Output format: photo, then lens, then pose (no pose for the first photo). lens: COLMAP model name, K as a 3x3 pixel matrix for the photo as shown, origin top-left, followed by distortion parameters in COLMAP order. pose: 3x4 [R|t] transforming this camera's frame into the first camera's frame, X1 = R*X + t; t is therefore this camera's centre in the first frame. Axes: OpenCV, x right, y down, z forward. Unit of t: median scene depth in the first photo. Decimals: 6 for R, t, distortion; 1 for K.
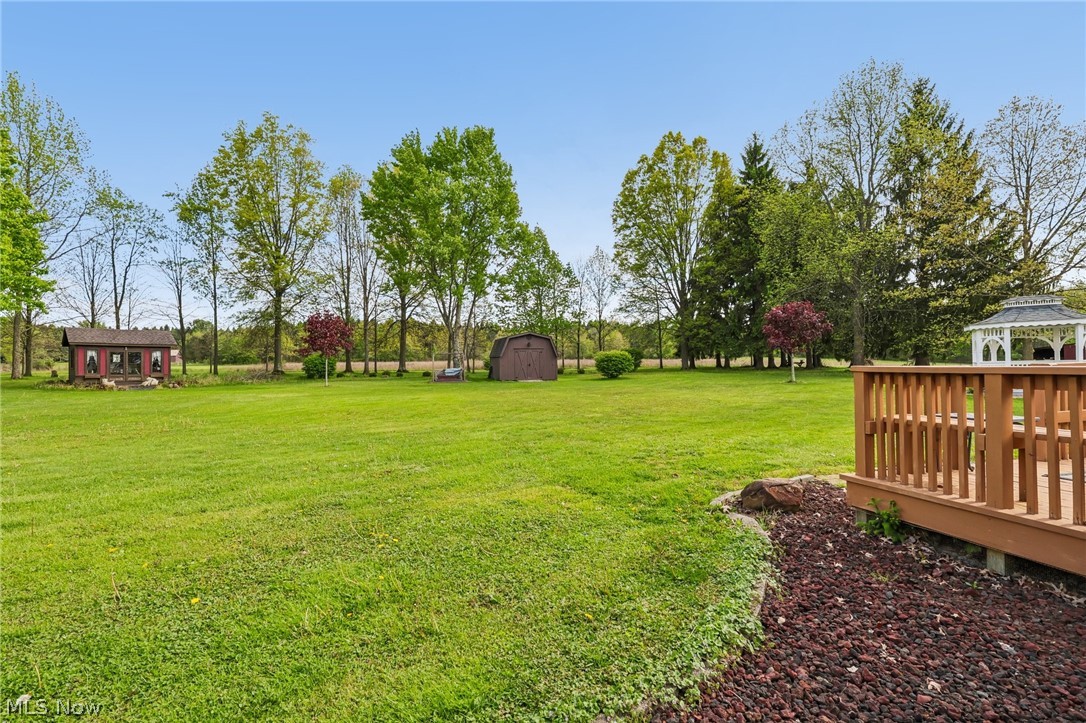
lens RADIAL K [[511.3, 0, 544.7], [0, 511.3, 363.3], [0, 0, 1]] dist [0.010989, 0.000039]
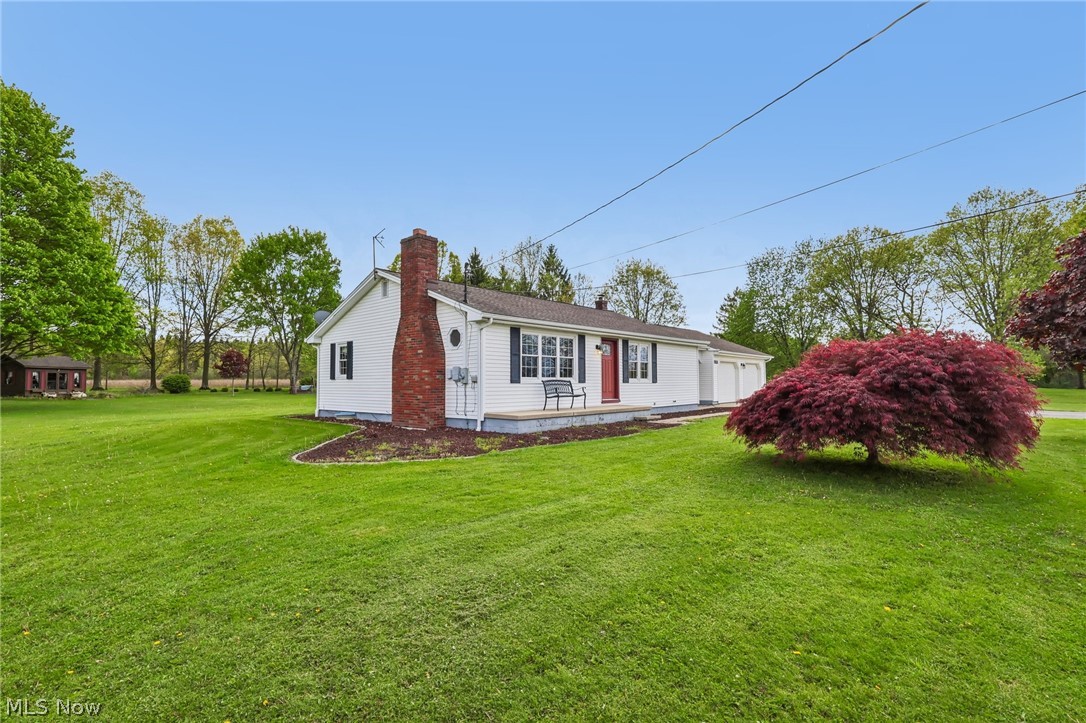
lens RADIAL K [[511.3, 0, 542.0], [0, 511.3, 367.4], [0, 0, 1]] dist [0.010989, 0.000039]
pose [[0.848543, 0.017115, 0.528849, -0.296023], [-0.000260, 0.999490, -0.031928, 0.004364], [-0.529126, 0.026955, 0.848115, -0.551834]]
